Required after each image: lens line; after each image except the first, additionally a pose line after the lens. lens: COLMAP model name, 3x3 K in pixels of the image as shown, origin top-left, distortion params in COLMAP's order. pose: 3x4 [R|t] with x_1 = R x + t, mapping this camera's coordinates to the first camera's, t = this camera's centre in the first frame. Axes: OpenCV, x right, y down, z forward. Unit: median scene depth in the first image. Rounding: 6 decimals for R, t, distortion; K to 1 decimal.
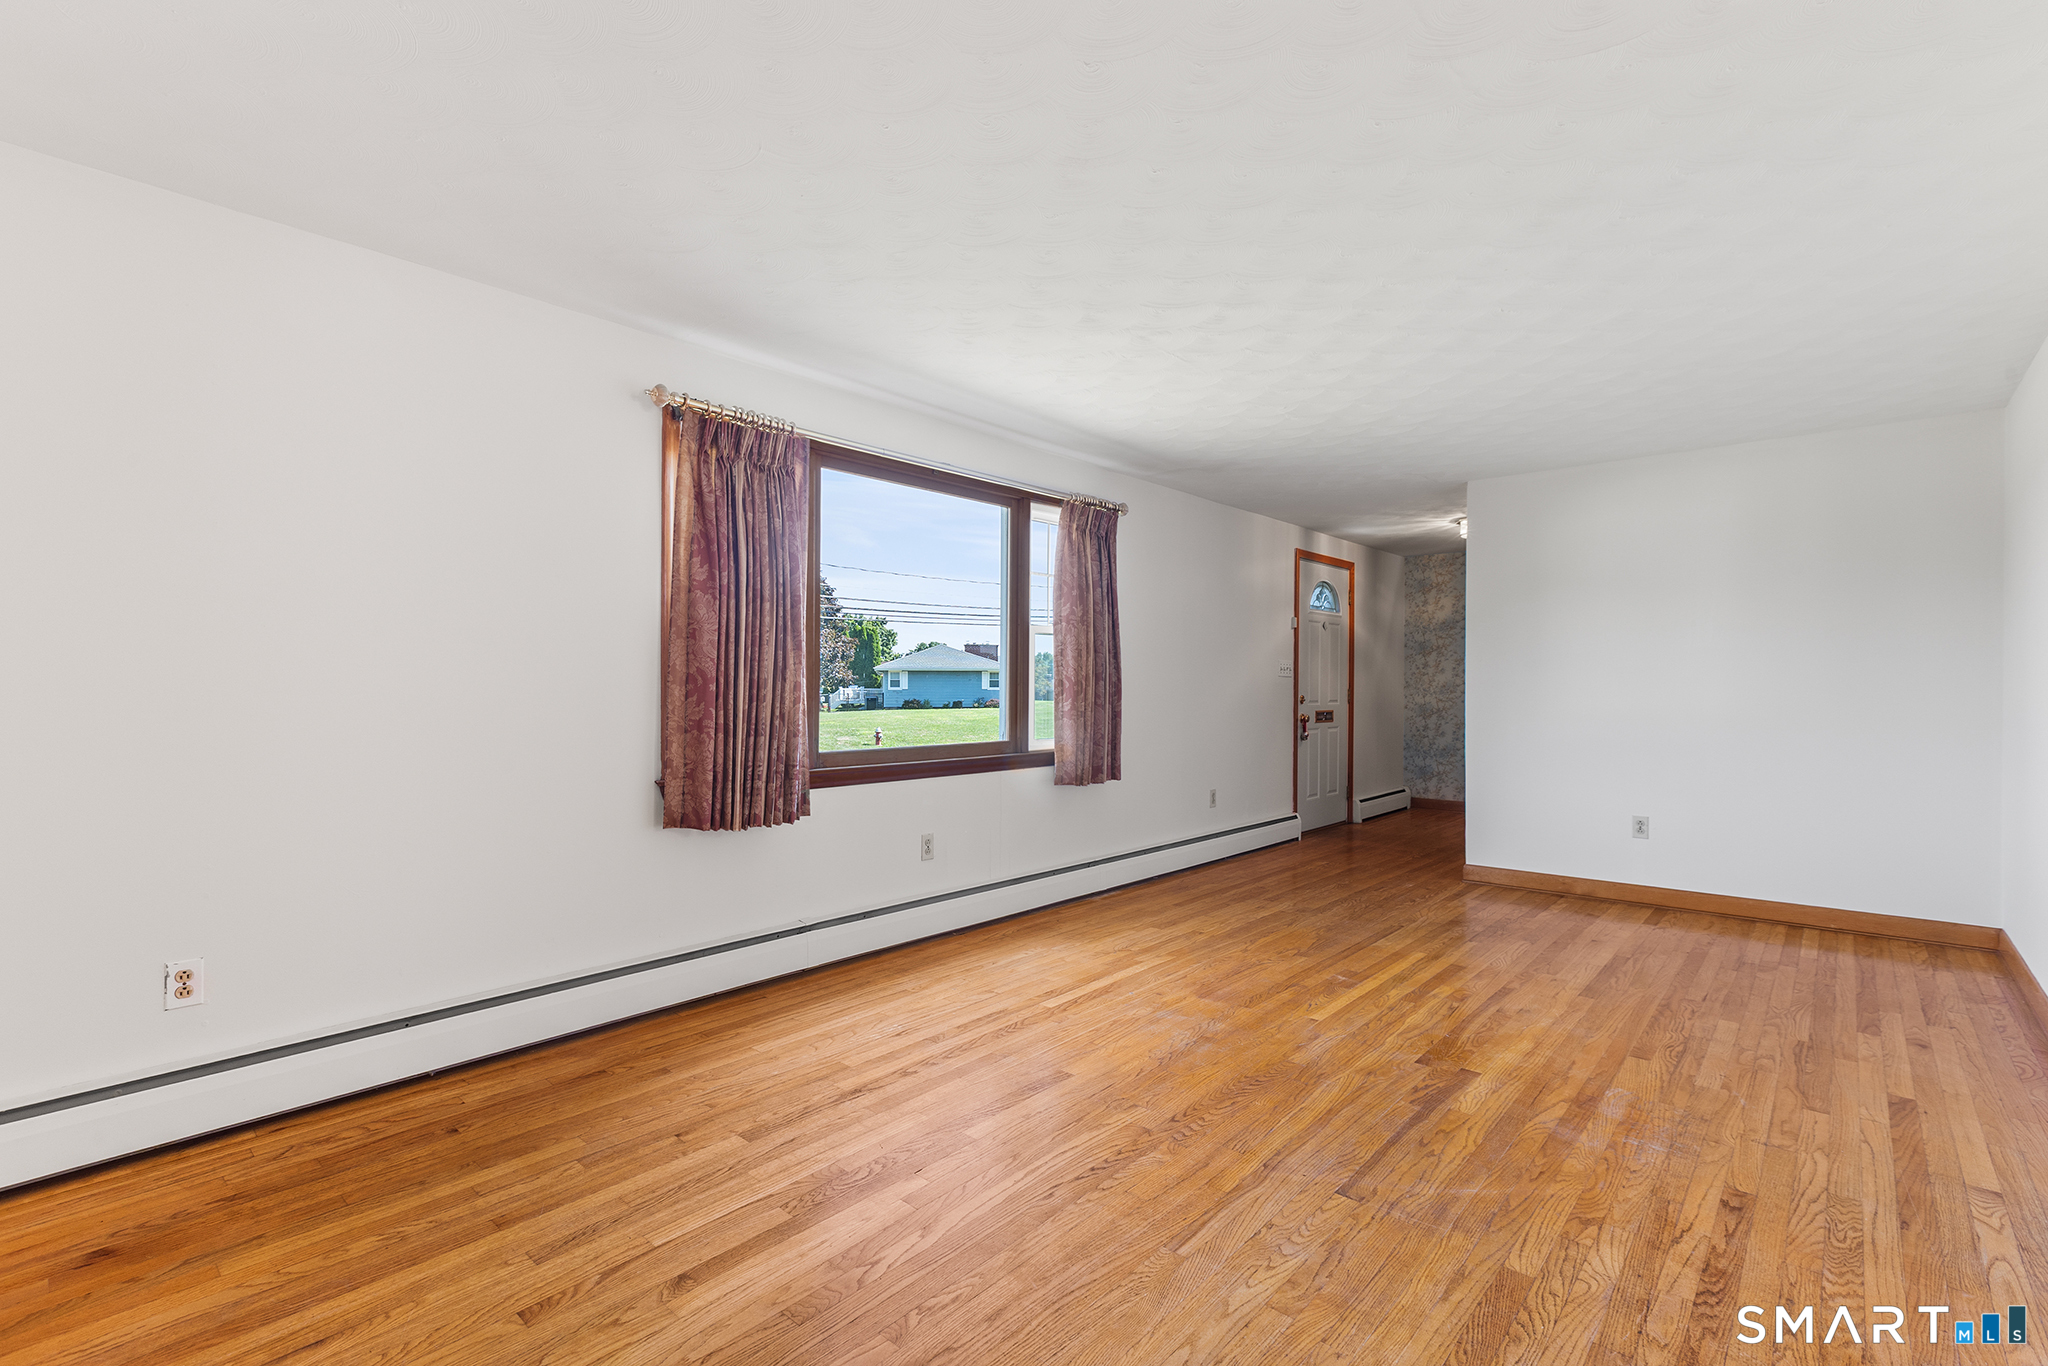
lens RADIAL K [[925.2, 0, 1027.7], [0, 925.2, 690.3], [0, 0, 1]] dist [-0.001617, -0.000126]
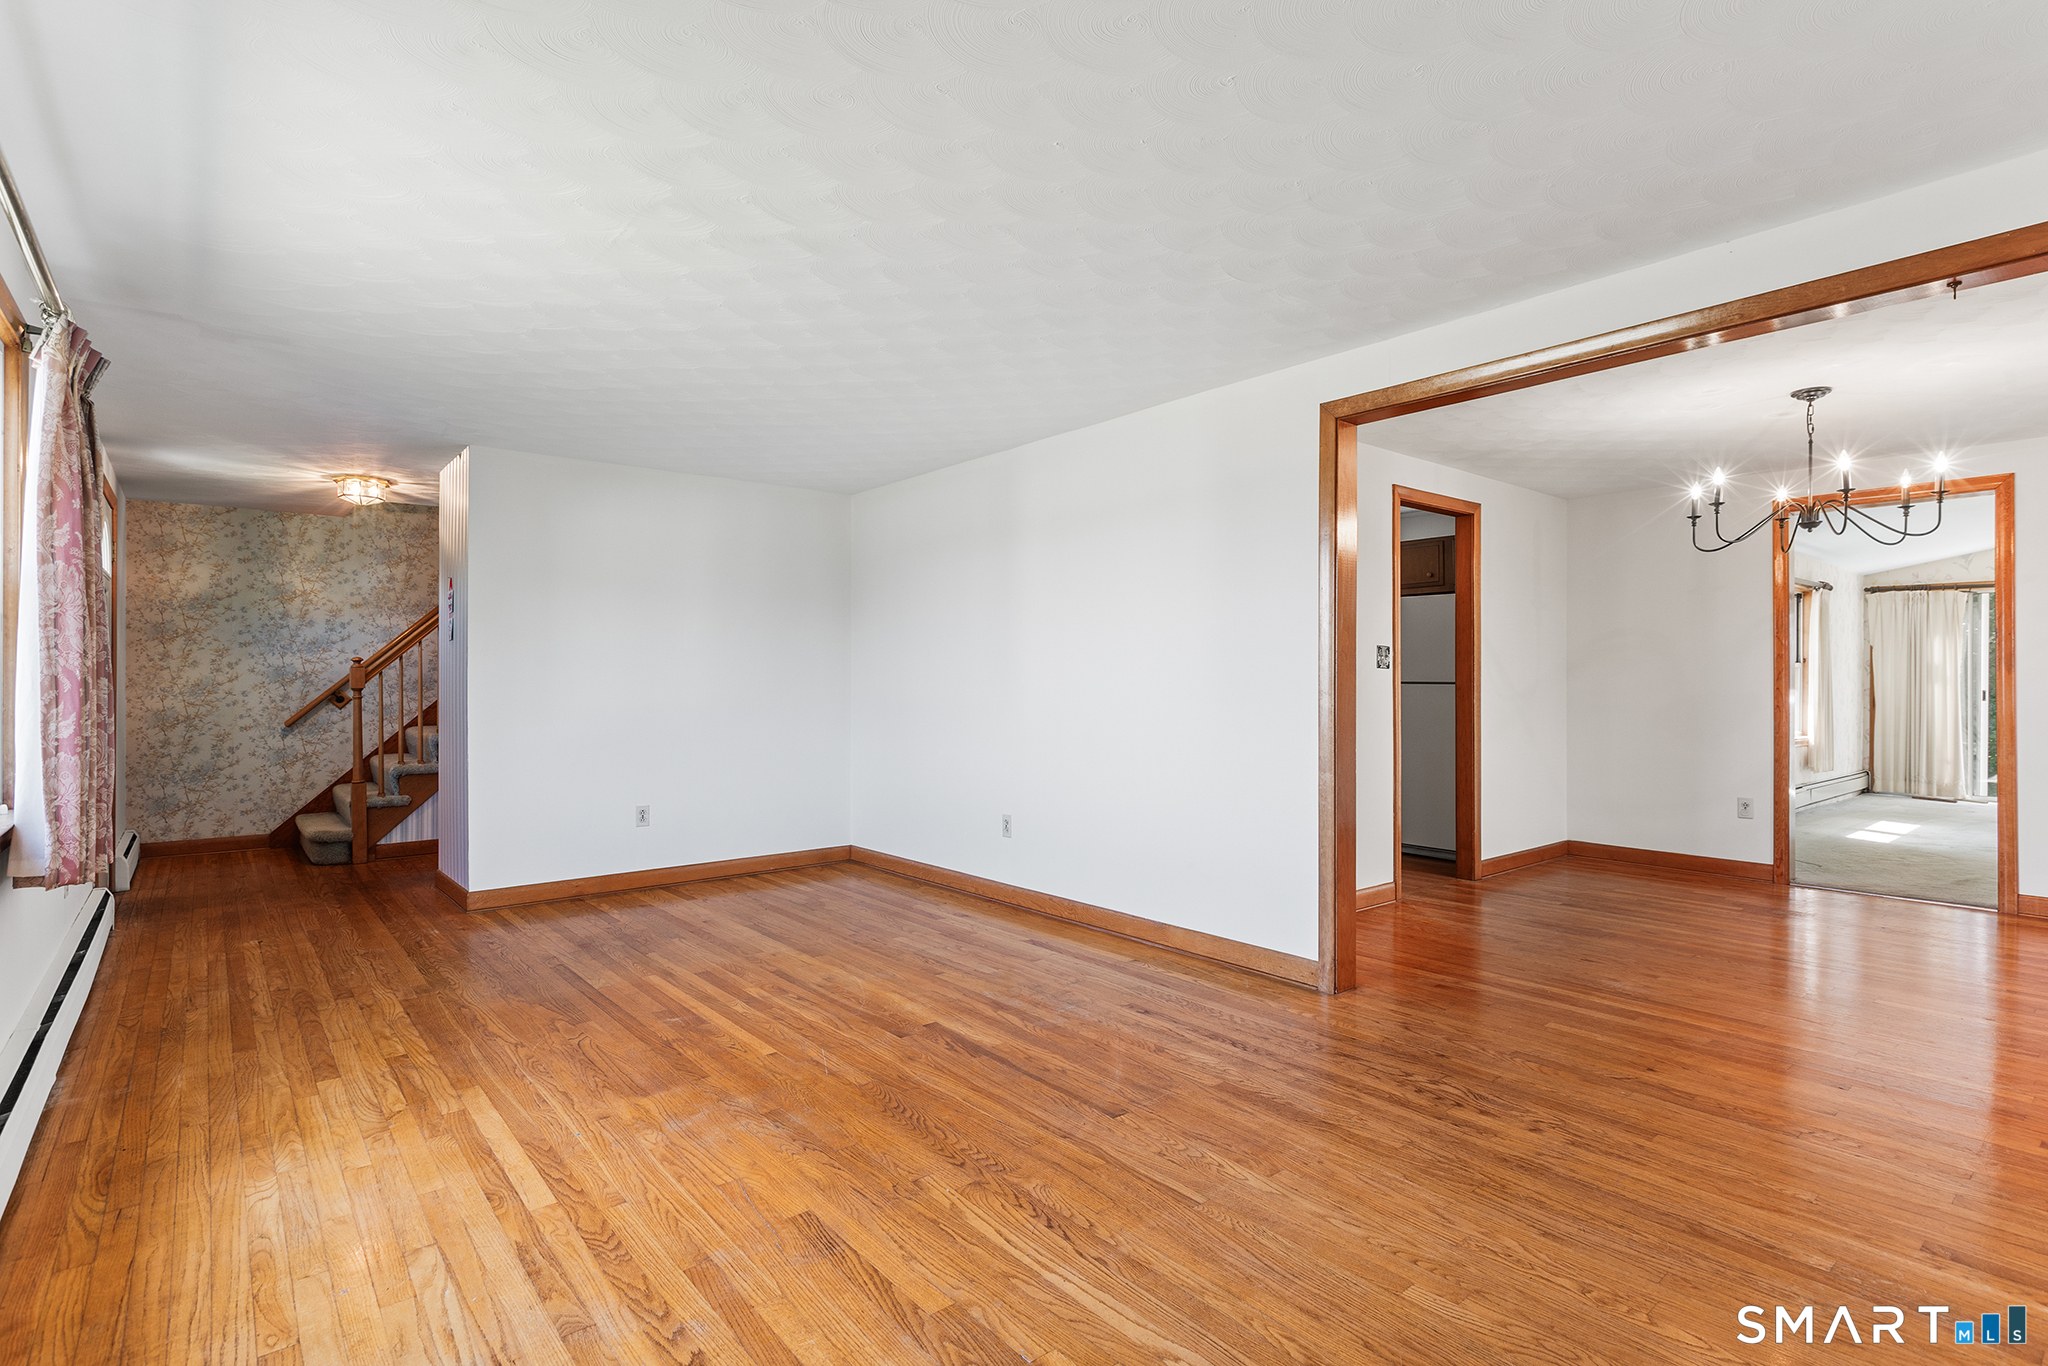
lens RADIAL K [[992.5, 0, 1024.0], [0, 992.5, 683.0], [0, 0, 1]] dist [-0.000870, -0.001126]
pose [[0.155370, -0.004886, 0.987844, -0.606853], [0.009451, 0.999949, 0.003460, -0.006708], [-0.987811, 0.008799, 0.155408, 0.603915]]
